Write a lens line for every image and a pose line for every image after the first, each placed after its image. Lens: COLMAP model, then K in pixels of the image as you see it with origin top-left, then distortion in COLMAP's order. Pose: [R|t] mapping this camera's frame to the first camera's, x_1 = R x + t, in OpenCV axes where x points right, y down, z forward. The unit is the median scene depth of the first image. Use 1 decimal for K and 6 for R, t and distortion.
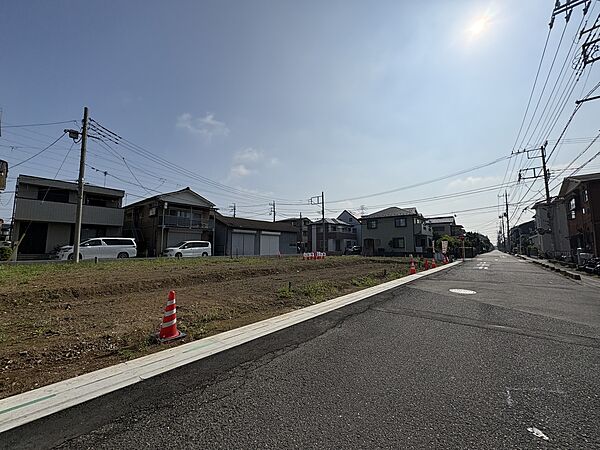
lens RADIAL K [[240.8, 0, 300.0], [0, 240.8, 225.0], [0, 0, 1]] dist [0.001188, 0.000240]
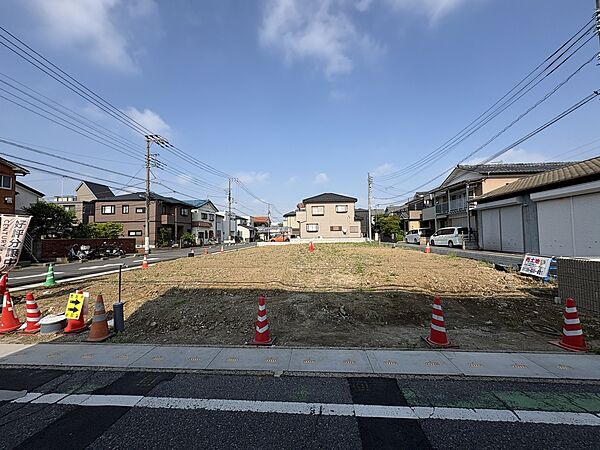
lens RADIAL K [[240.8, 0, 300.0], [0, 240.8, 225.0], [0, 0, 1]] dist [0.001188, 0.000240]
pose [[-0.820694, -0.011314, -0.571256, 0.397211], [0.074411, 0.989173, -0.126493, 0.100009], [0.566502, -0.146320, -0.810966, 1.096464]]
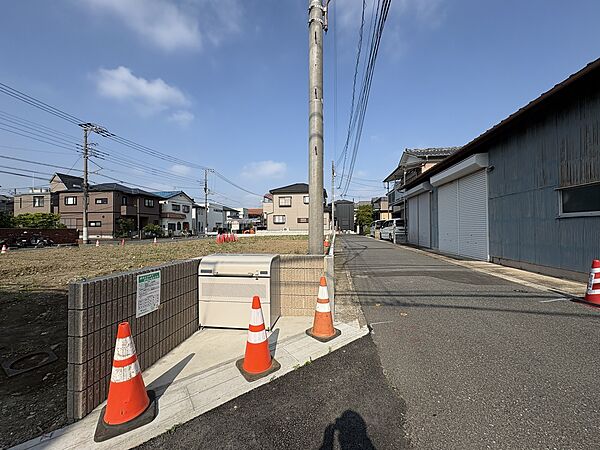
lens RADIAL K [[240.8, 0, 300.0], [0, 240.8, 225.0], [0, 0, 1]] dist [0.001188, 0.000240]
pose [[-0.860118, 0.000938, -0.510095, 0.179132], [0.061129, 0.992981, -0.101250, 0.114915], [0.506419, -0.118268, -0.854138, 1.184980]]
